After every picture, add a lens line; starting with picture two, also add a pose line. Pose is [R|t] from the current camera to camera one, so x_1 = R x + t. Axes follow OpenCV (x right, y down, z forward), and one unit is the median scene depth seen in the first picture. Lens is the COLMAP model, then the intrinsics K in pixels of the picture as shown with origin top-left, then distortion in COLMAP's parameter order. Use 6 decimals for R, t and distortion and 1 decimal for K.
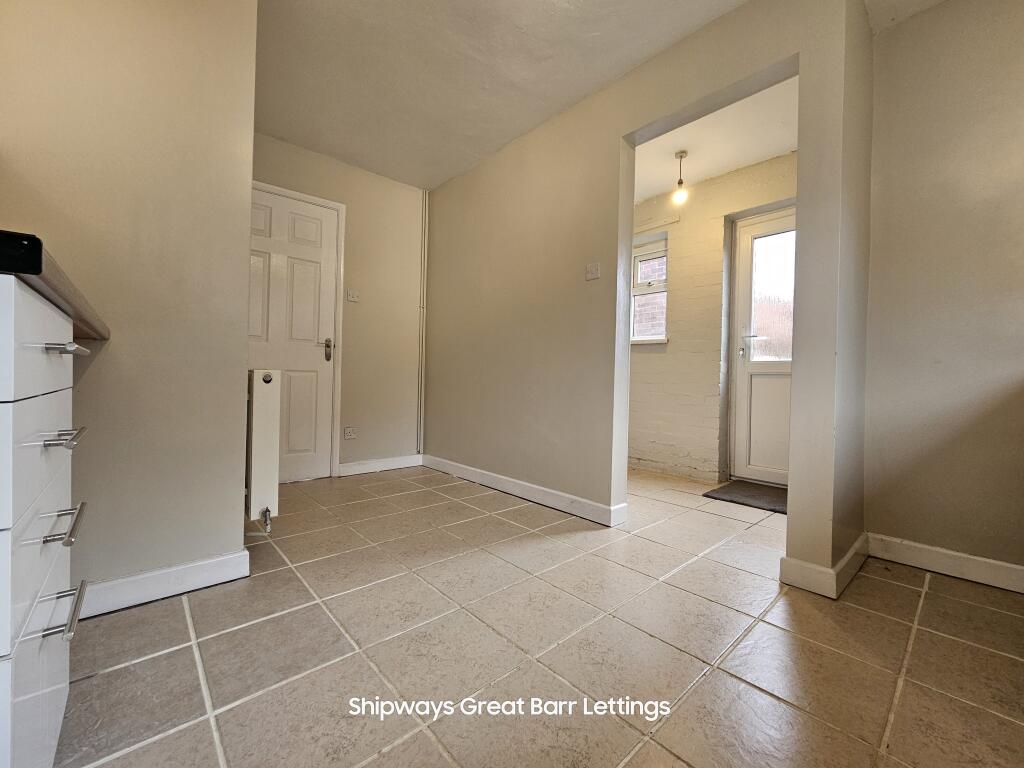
lens RADIAL K [[426.5, 0, 506.7], [0, 426.5, 380.0], [0, 0, 1]] dist [-0.000689, -0.000226]
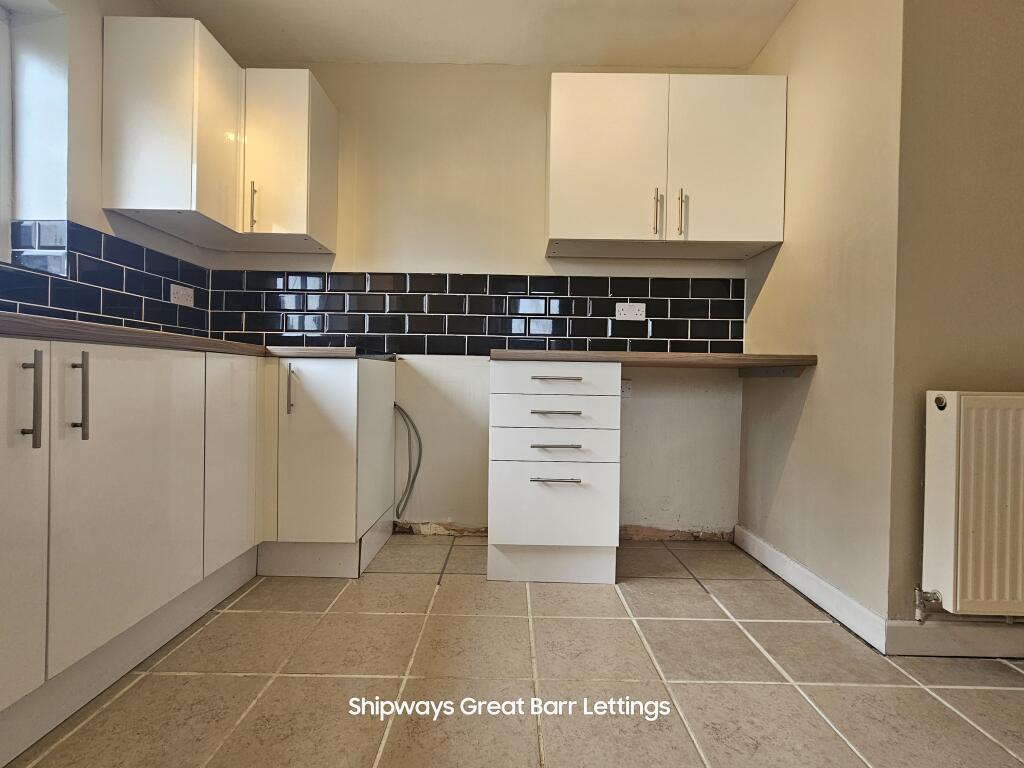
lens RADIAL K [[426.5, 0, 506.7], [0, 426.5, 380.0], [0, 0, 1]] dist [-0.000689, -0.000226]
pose [[-0.657669, -0.035403, -0.752475, 0.506701], [-0.033390, 0.999283, -0.017832, -0.005516], [0.752567, 0.013398, -0.658379, 1.106686]]
